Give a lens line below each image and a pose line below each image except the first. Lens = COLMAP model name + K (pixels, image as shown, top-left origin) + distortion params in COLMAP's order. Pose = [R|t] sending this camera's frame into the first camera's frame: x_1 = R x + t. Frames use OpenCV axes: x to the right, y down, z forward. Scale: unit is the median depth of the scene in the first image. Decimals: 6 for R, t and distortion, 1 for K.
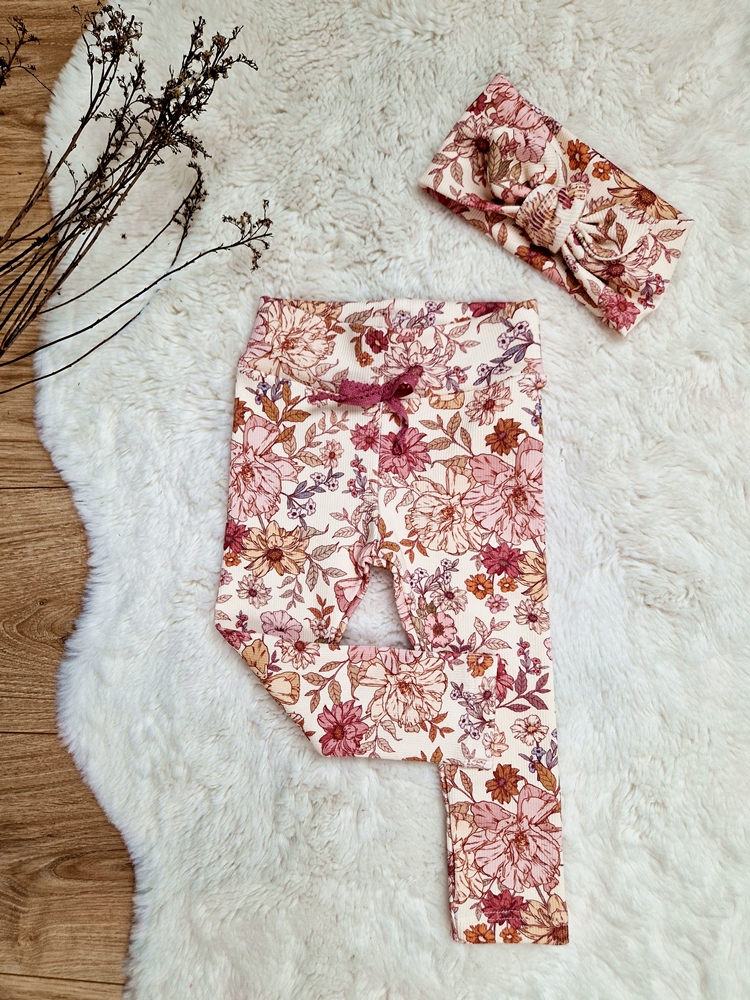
lens RADIAL K [[671.4, 0, 376.4], [0, 671.4, 508.4], [0, 0, 1]] dist [0.068800, -0.061801]
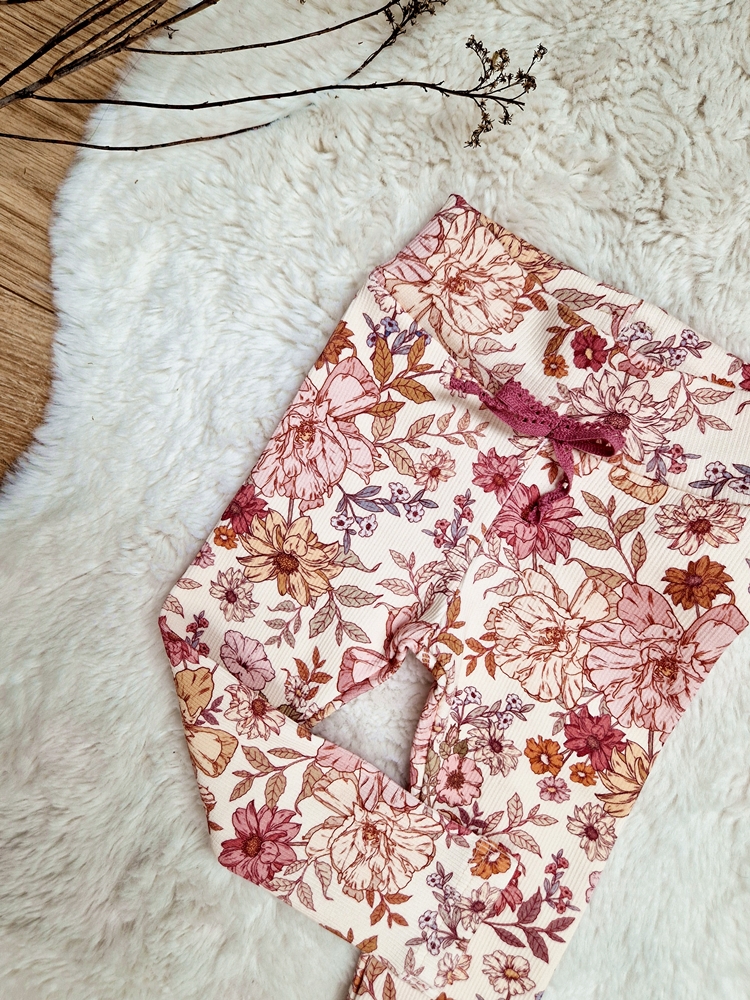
lens RADIAL K [[683.7, 0, 405.0], [0, 683.7, 498.5], [0, 0, 1]] dist [0.025534, 0.002687]
pose [[0.887177, 0.459015, 0.047143, -0.112258], [-0.461379, 0.883959, 0.075807, -0.093976], [-0.006876, -0.089005, 0.996007, 0.349197]]
